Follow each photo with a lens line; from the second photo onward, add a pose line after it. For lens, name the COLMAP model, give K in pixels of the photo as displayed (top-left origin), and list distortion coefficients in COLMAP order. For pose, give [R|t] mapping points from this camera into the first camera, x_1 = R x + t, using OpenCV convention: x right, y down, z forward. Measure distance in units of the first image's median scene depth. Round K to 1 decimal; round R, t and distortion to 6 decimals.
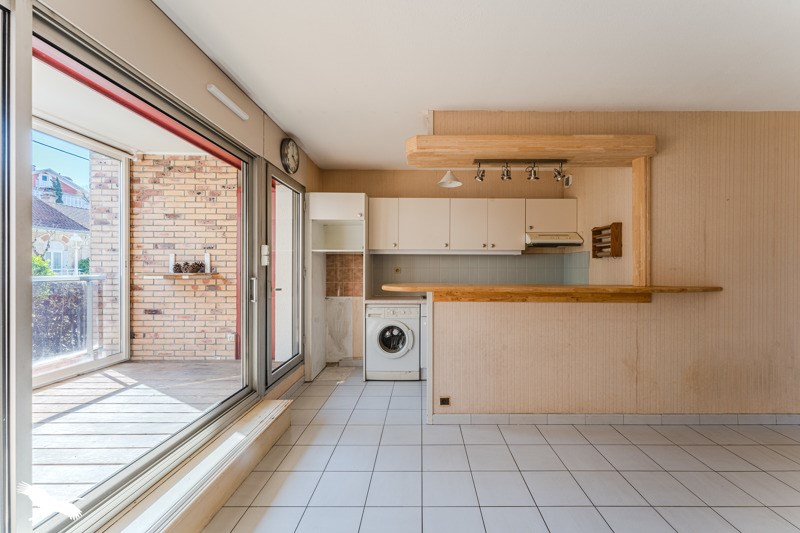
lens RADIAL K [[324.3, 0, 423.5], [0, 324.3, 269.8], [0, 0, 1]] dist [-0.000240, -0.000367]
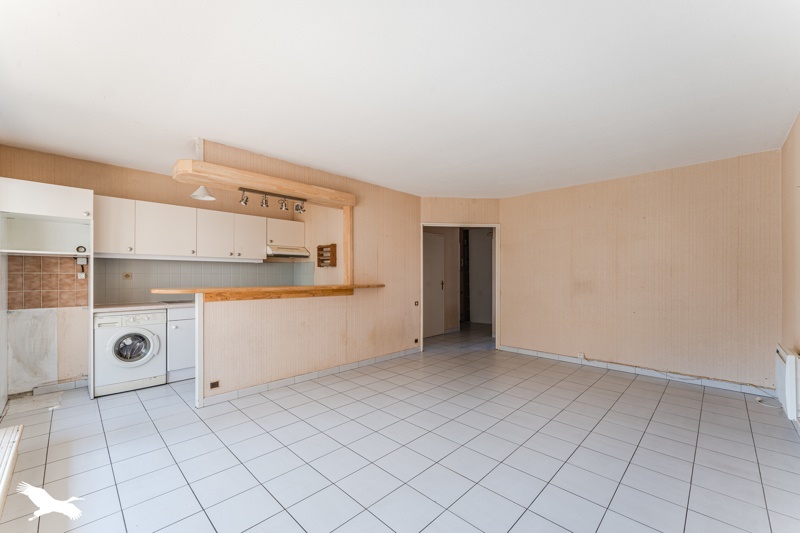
lens RADIAL K [[324.3, 0, 397.9], [0, 324.3, 275.2], [0, 0, 1]] dist [-0.000240, -0.000367]
pose [[0.705148, -0.000356, 0.709060, -0.221619], [0.002248, 0.999996, -0.001734, 0.003389], [-0.709056, 0.002817, 0.705146, -0.234572]]
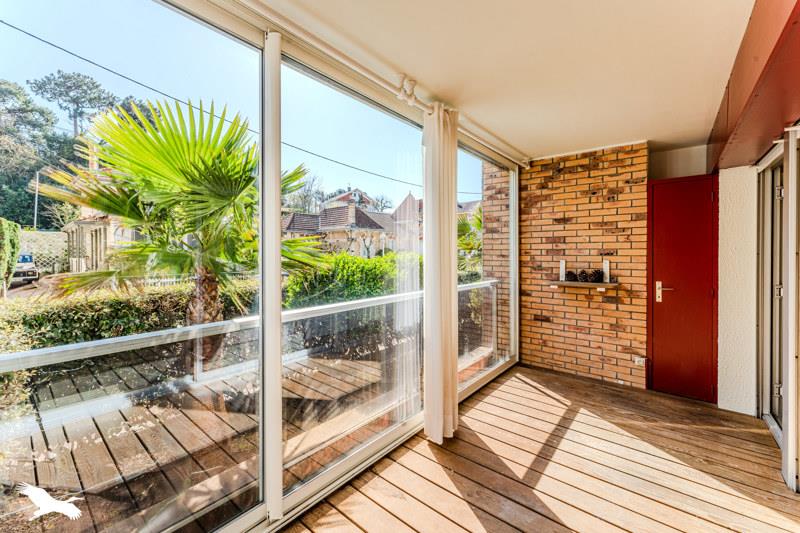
lens RADIAL K [[324.3, 0, 406.3], [0, 324.3, 255.8], [0, 0, 1]] dist [-0.000240, -0.000367]
pose [[0.769632, 0.001814, -0.638486, -0.521266], [0.000156, 0.999995, 0.003029, -0.065683], [0.638488, -0.002431, 0.769628, -0.024369]]
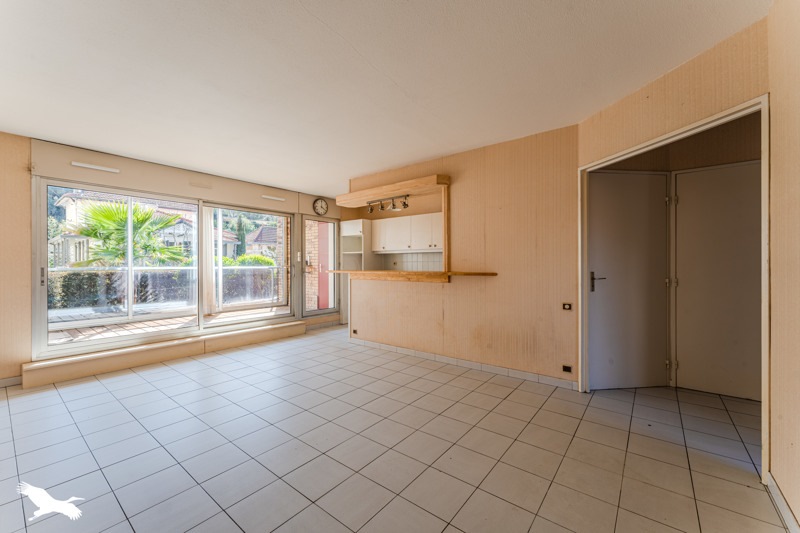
lens RADIAL K [[324.3, 0, 405.8], [0, 324.3, 265.4], [0, 0, 1]] dist [-0.000240, -0.000367]
pose [[0.786506, -0.004496, -0.617566, 1.066246], [0.002940, 0.999989, -0.003536, 0.018984], [0.617576, 0.000965, 0.786511, -0.222951]]
